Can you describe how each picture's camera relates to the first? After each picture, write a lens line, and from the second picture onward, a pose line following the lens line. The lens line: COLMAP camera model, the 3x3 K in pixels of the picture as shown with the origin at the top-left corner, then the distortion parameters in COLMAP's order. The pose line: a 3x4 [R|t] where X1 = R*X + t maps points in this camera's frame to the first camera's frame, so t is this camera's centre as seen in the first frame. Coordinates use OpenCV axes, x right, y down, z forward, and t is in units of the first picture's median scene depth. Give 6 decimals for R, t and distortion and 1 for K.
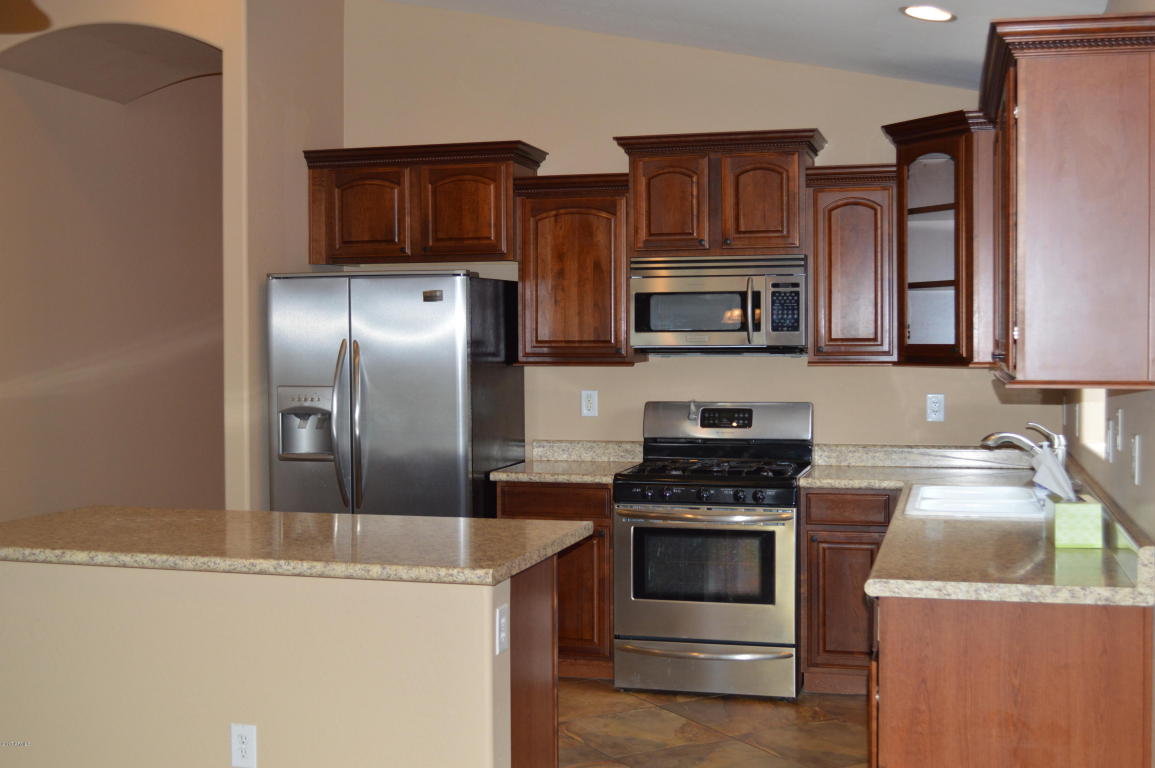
lens RADIAL K [[1398.8, 0, 583.9], [0, 1398.8, 382.5], [0, 0, 1]] dist [-0.054707, -0.011081]
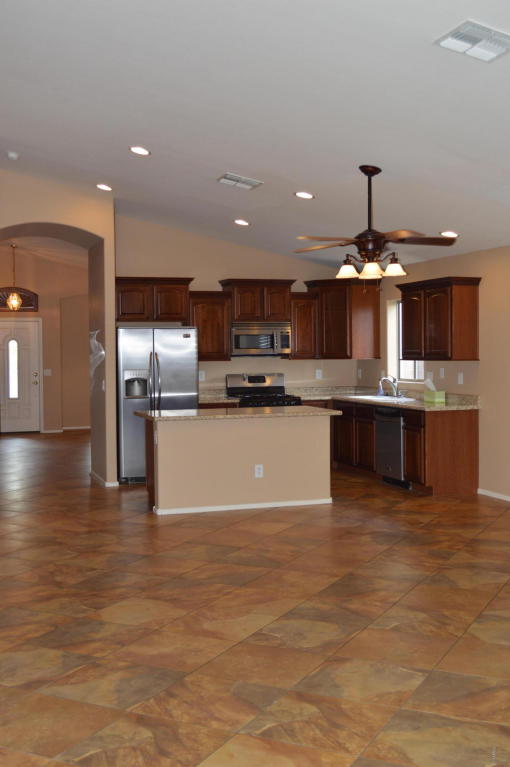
lens RADIAL K [[928.9, 0, 250.6], [0, 928.9, 384.7], [0, 0, 1]] dist [-0.054707, -0.011081]
pose [[0.829606, -0.025306, 0.557776, -0.985547], [0.024857, 0.999656, 0.008384, 0.020977], [-0.557796, 0.006910, 0.829949, -0.561026]]
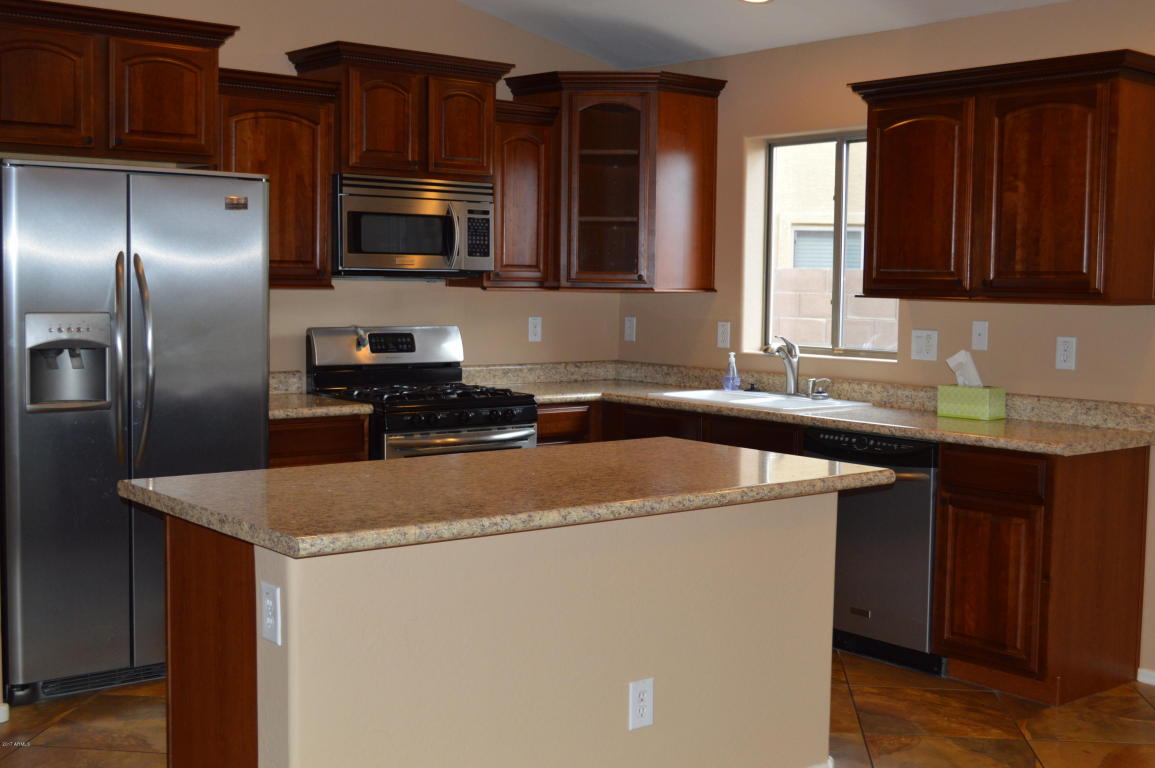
lens RADIAL K [[1378.9, 0, 580.0], [0, 1378.9, 378.4], [0, 0, 1]] dist [-0.030077, -0.017591]
pose [[0.580158, -0.044617, 0.813281, -0.639964], [0.008477, 0.998775, 0.048746, 0.004395], [-0.814460, -0.021386, 0.579826, 0.338390]]
